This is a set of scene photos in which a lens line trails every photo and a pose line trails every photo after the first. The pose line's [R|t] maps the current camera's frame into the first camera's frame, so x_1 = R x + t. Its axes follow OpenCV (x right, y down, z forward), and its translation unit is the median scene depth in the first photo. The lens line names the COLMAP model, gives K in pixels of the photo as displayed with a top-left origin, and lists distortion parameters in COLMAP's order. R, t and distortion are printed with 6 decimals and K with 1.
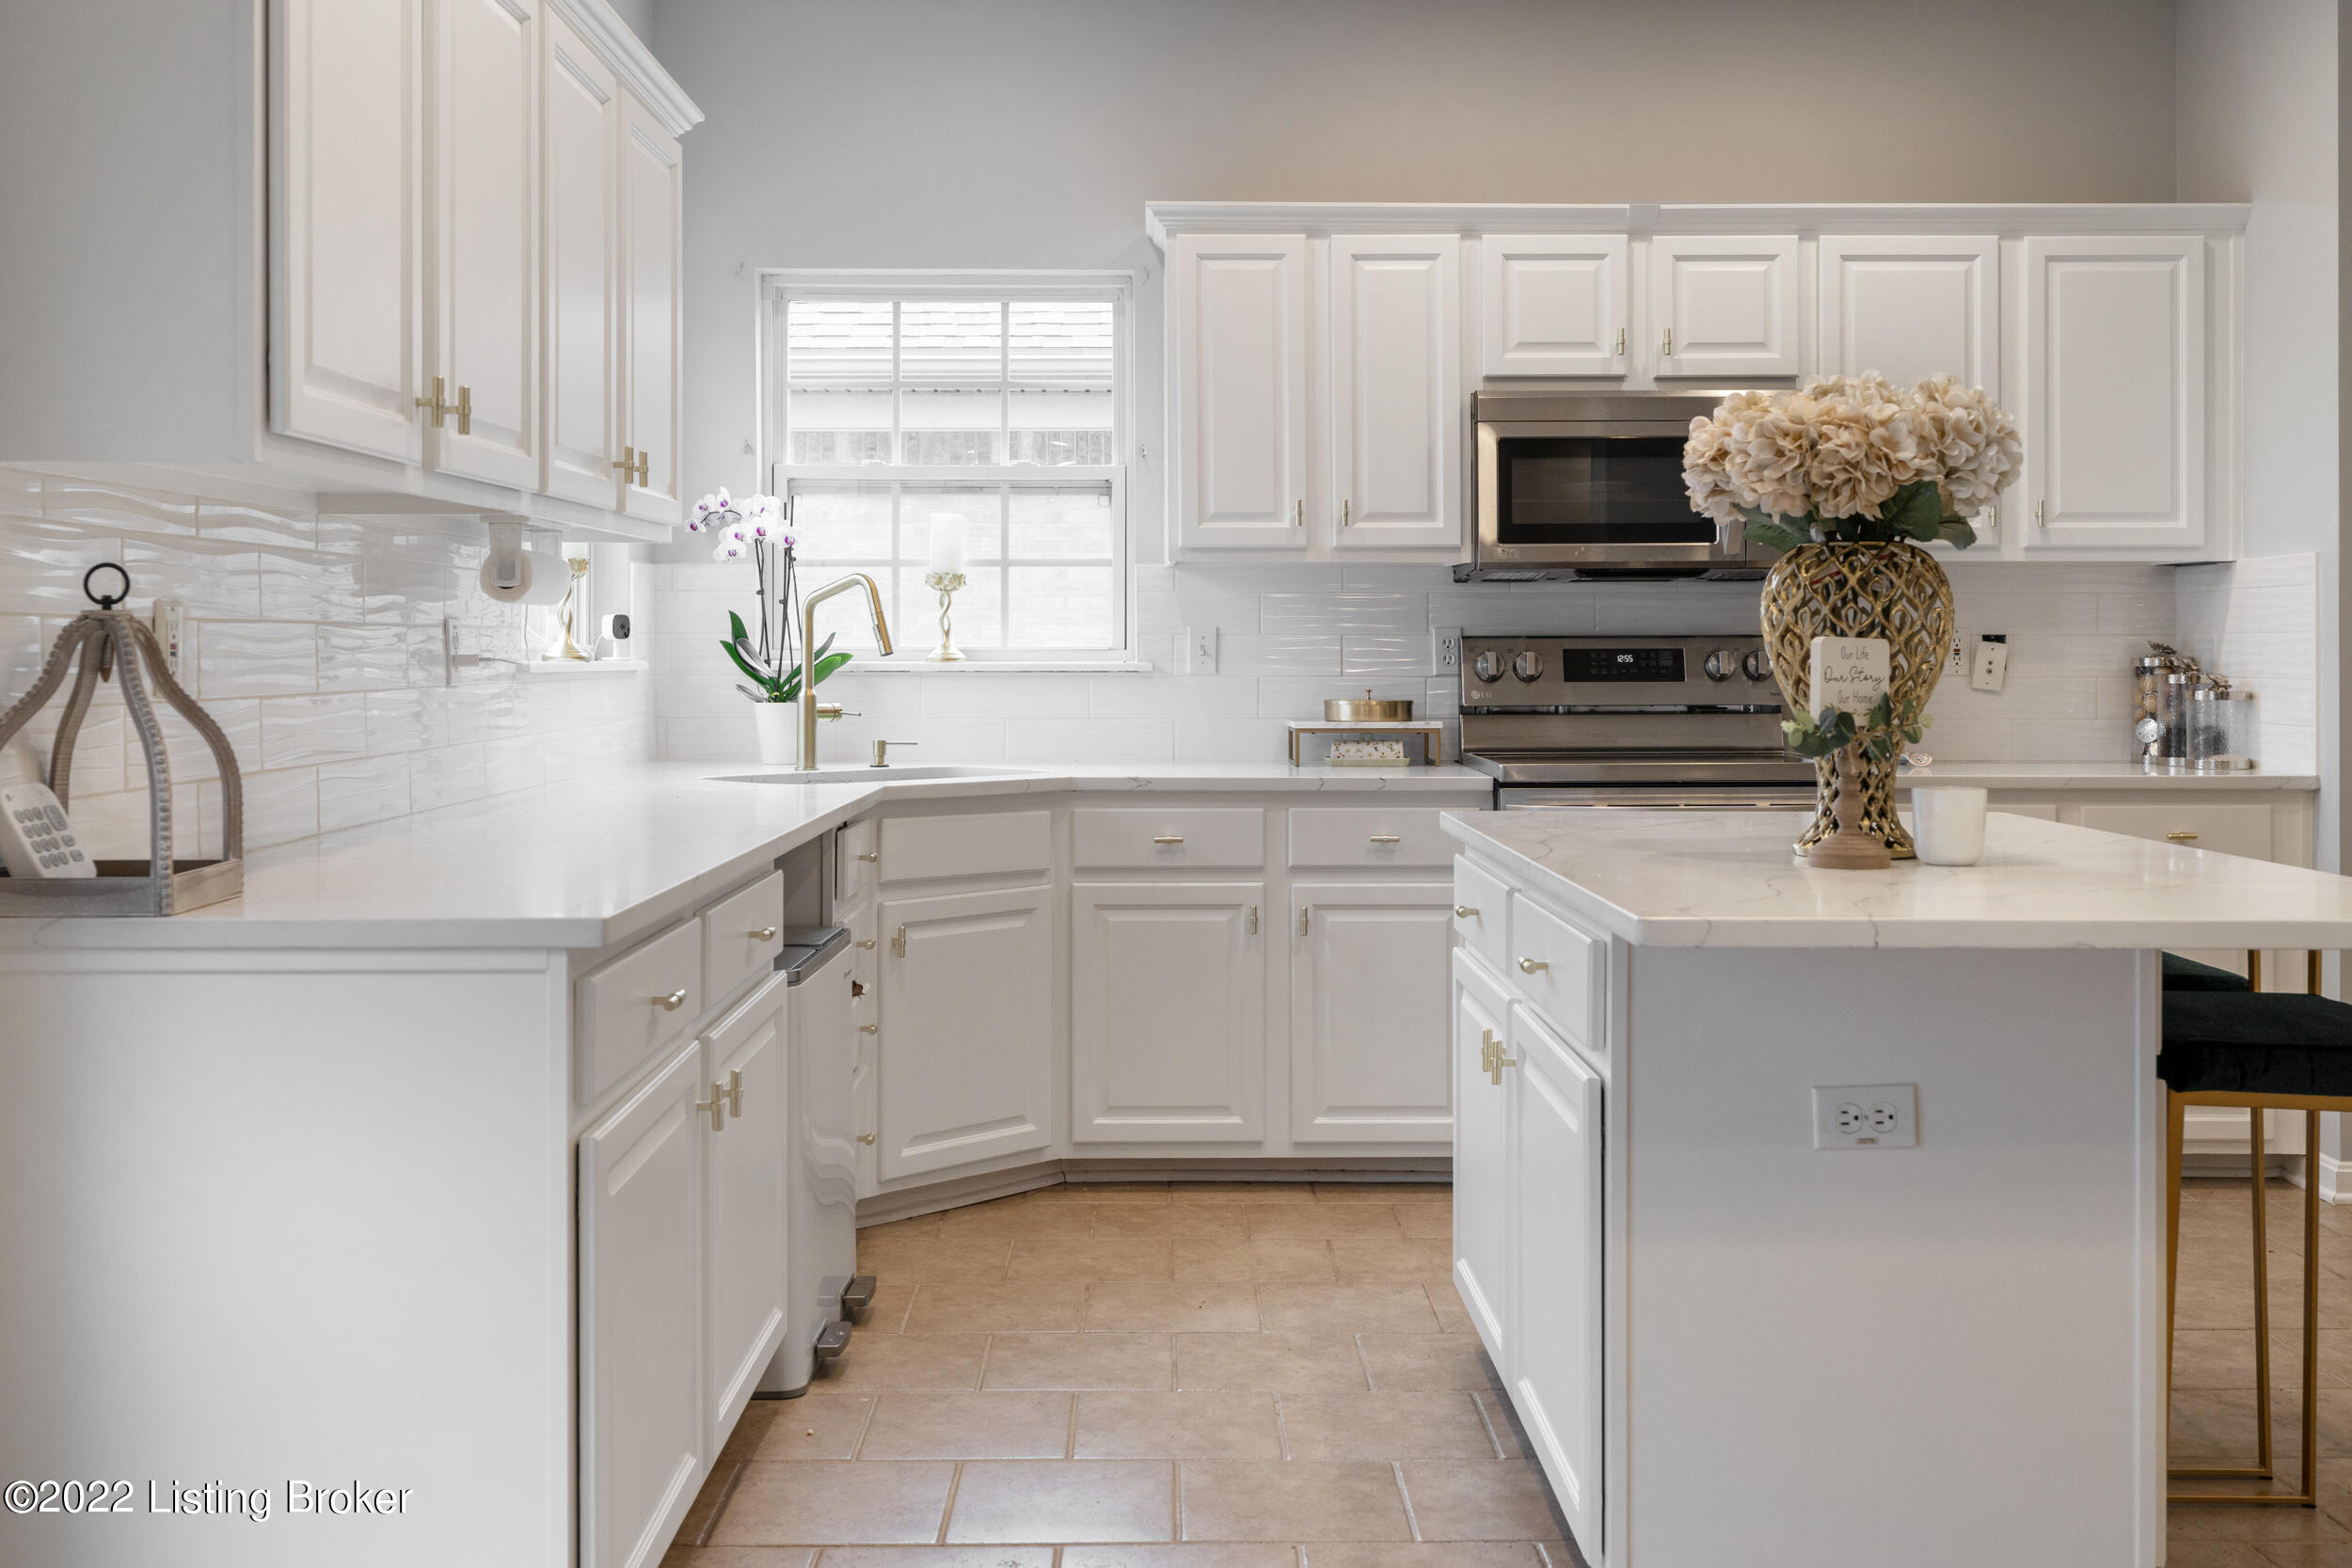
lens RADIAL K [[2215.1, 0, 1178.0], [0, 2215.1, 777.6], [0, 0, 1]] dist [-0.052479, 0.000000]
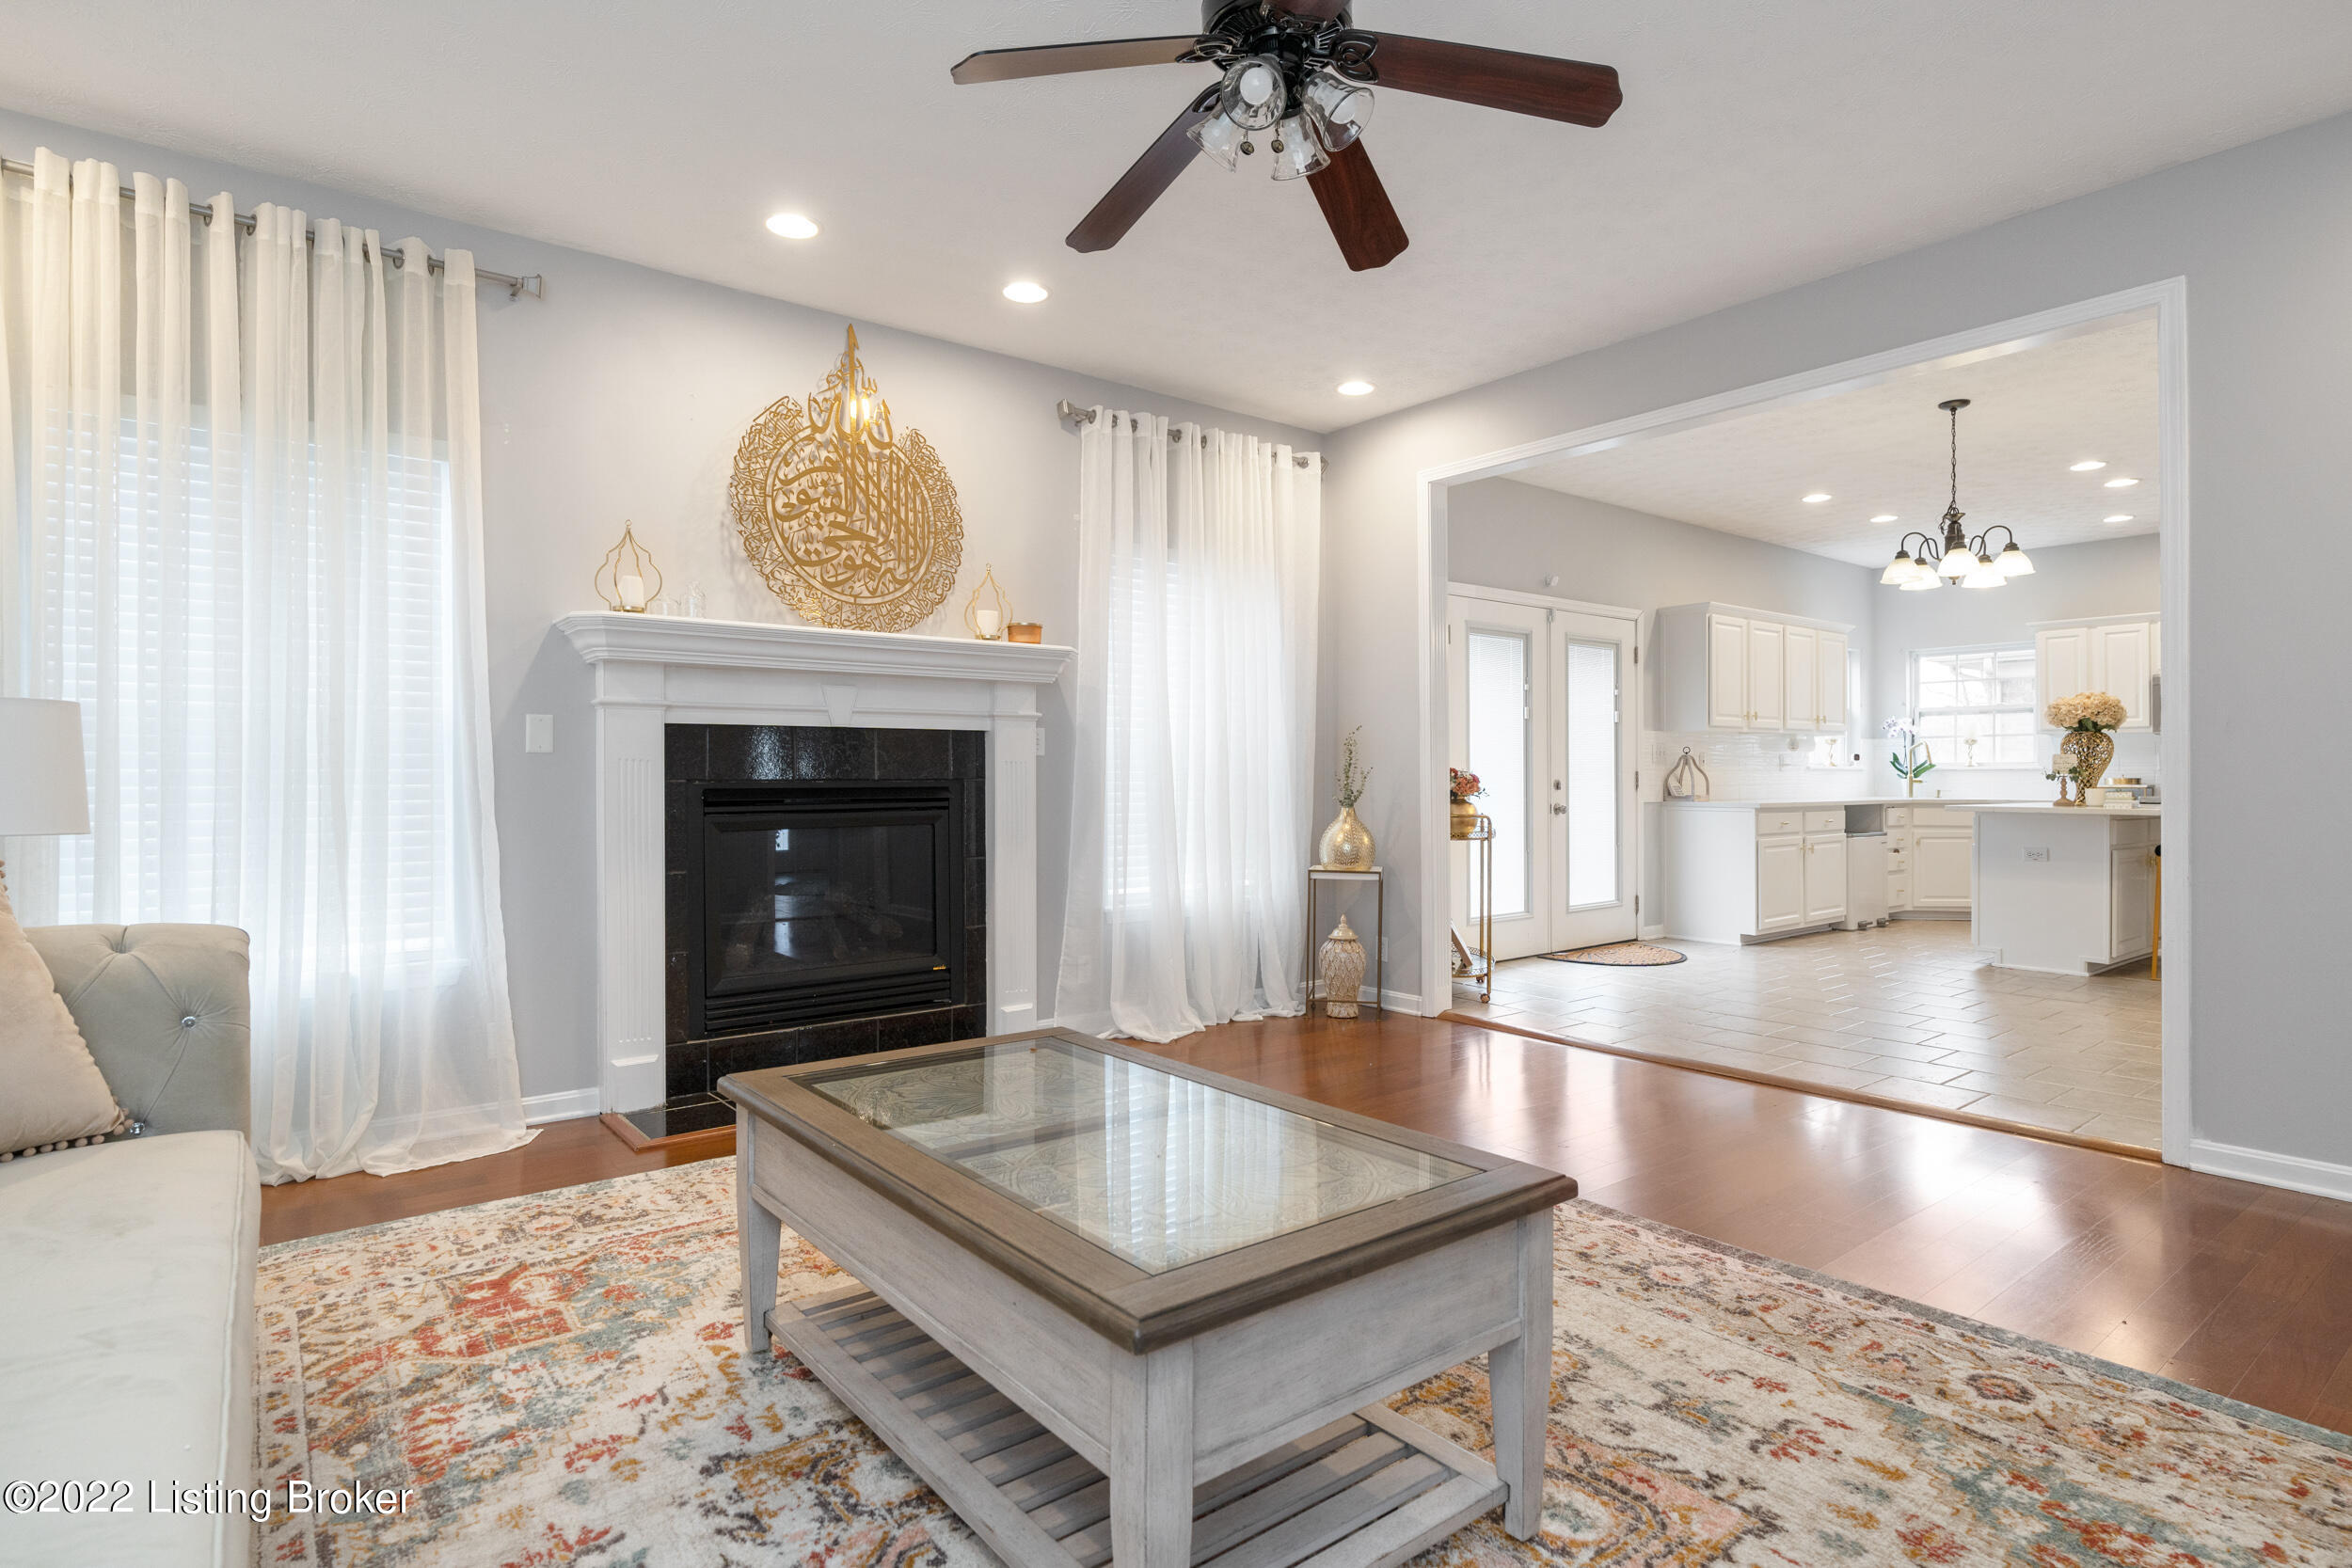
lens RADIAL K [[1192.9, 0, 1182.2], [0, 1192.9, 777.9], [0, 0, 1]] dist [-0.001834, -0.000407]
pose [[0.599985, -0.002890, -0.800006, 1.278412], [-0.043132, 0.998422, -0.035955, 0.162198], [0.798848, 0.056078, 0.598914, -2.042610]]
